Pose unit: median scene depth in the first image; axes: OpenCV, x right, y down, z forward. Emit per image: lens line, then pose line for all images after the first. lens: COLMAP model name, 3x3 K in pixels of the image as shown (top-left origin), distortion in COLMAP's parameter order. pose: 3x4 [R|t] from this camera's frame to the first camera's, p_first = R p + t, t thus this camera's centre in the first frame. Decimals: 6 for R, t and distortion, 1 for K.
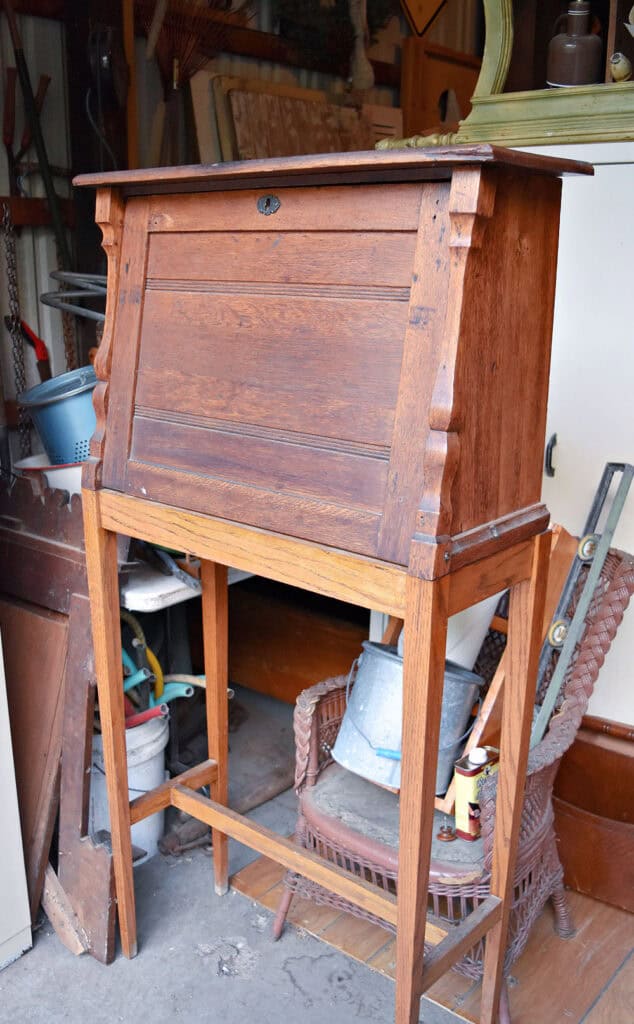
lens RADIAL K [[969.4, 0, 313.3], [0, 969.4, 509.7], [0, 0, 1]] dist [-0.022398, 0.000000]
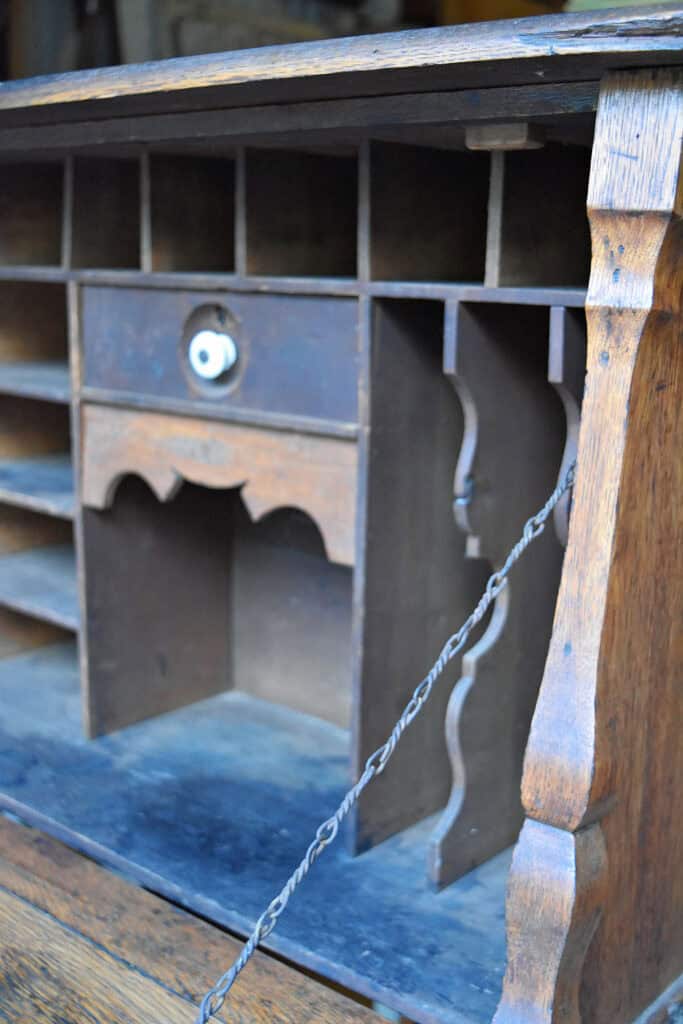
lens RADIAL K [[1224.8, 0, 342.8], [0, 1224.8, 513.1], [0, 0, 1]] dist [-0.042422, 0.000000]
pose [[0.999818, 0.010401, 0.016005, 0.030191], [-0.009595, 0.998722, -0.049629, -0.111121], [-0.016501, 0.049466, 0.998639, 0.360112]]
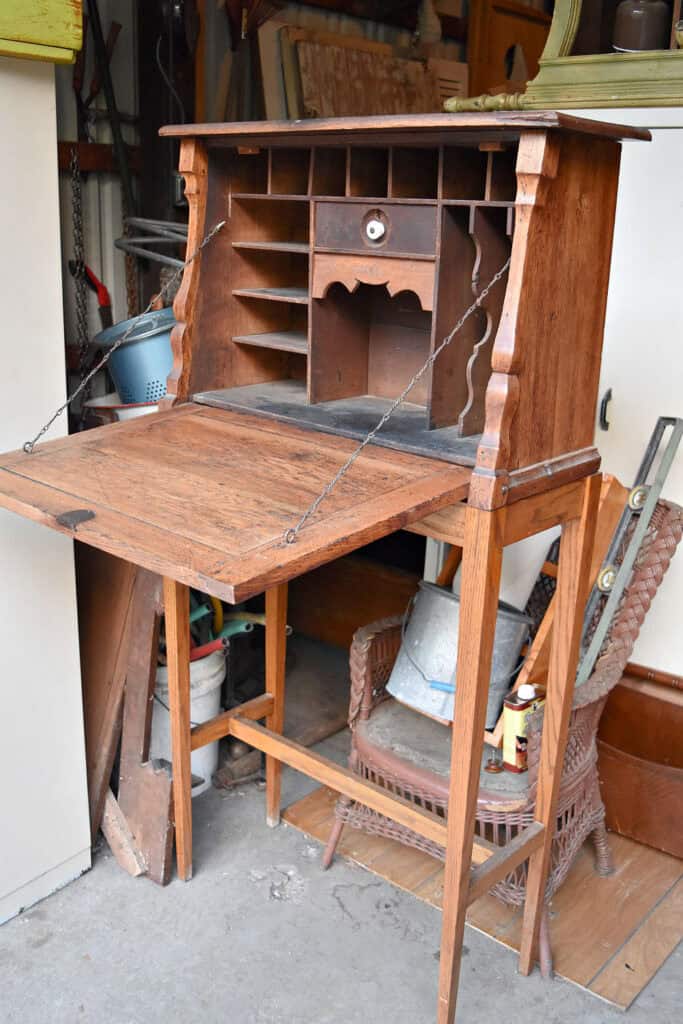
lens RADIAL K [[1016.0, 0, 355.3], [0, 1016.0, 482.6], [0, 0, 1]] dist [-0.015464, 0.000000]
pose [[0.999559, 0.029503, -0.003321, -0.016543], [-0.029483, 0.999547, 0.005982, 0.025187], [0.003496, -0.005882, 0.999977, -0.090848]]
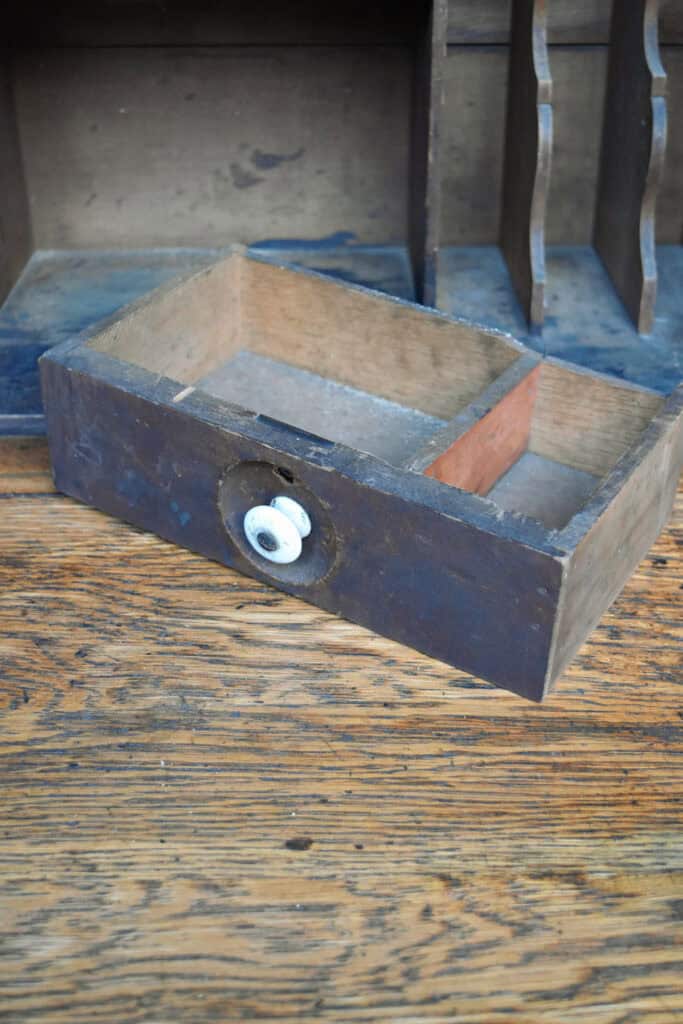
lens RADIAL K [[1266.3, 0, 342.1], [0, 1266.3, 512.5], [0, 0, 1]] dist [-0.051276, 0.000000]
pose [[0.740773, -0.352421, 0.571887, -0.226842], [0.181800, 0.924739, 0.334375, -0.102613], [-0.646687, -0.143726, 0.749092, 0.487605]]
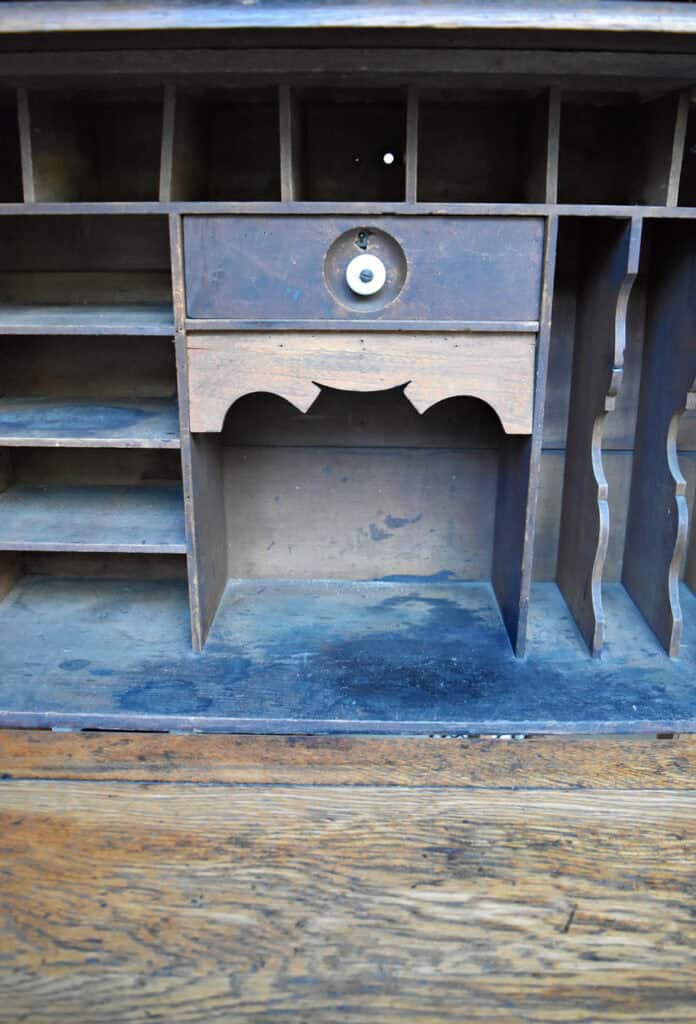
lens RADIAL K [[909.3, 0, 353.6], [0, 909.3, 497.9], [0, 0, 1]] dist [-0.074000, 0.010414]
pose [[0.758207, -0.201397, 0.620131, -0.247623], [0.166987, 0.979359, 0.113893, -0.142243], [-0.630268, 0.017199, 0.776187, 0.512108]]
